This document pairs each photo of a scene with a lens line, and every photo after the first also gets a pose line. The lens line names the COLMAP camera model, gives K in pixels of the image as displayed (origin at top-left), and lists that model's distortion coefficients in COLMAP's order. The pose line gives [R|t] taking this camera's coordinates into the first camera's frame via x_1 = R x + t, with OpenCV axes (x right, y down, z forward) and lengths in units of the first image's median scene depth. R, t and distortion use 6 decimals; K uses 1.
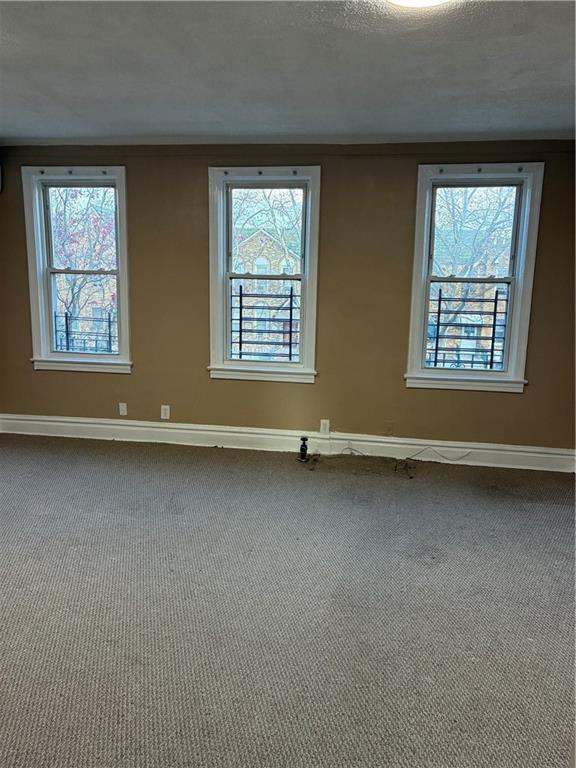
lens RADIAL K [[628.3, 0, 292.6], [0, 628.3, 381.3], [0, 0, 1]] dist [0.053118, -0.000675]
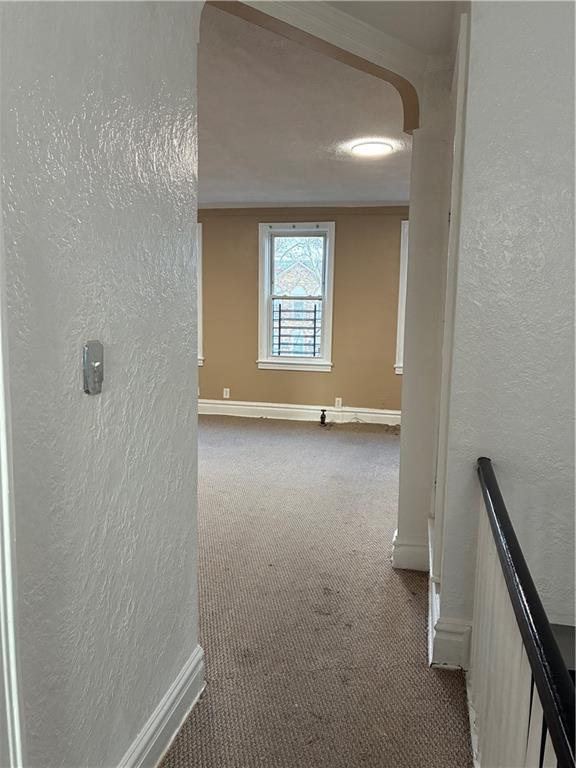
lens RADIAL K [[622.3, 0, 285.6], [0, 622.3, 390.8], [0, 0, 1]] dist [0.001348, 0.043548]
pose [[0.997544, 0.004556, -0.069899, 0.030113], [-0.006623, 0.999547, -0.029364, 0.085891], [0.069733, 0.029754, 0.997122, -0.399168]]
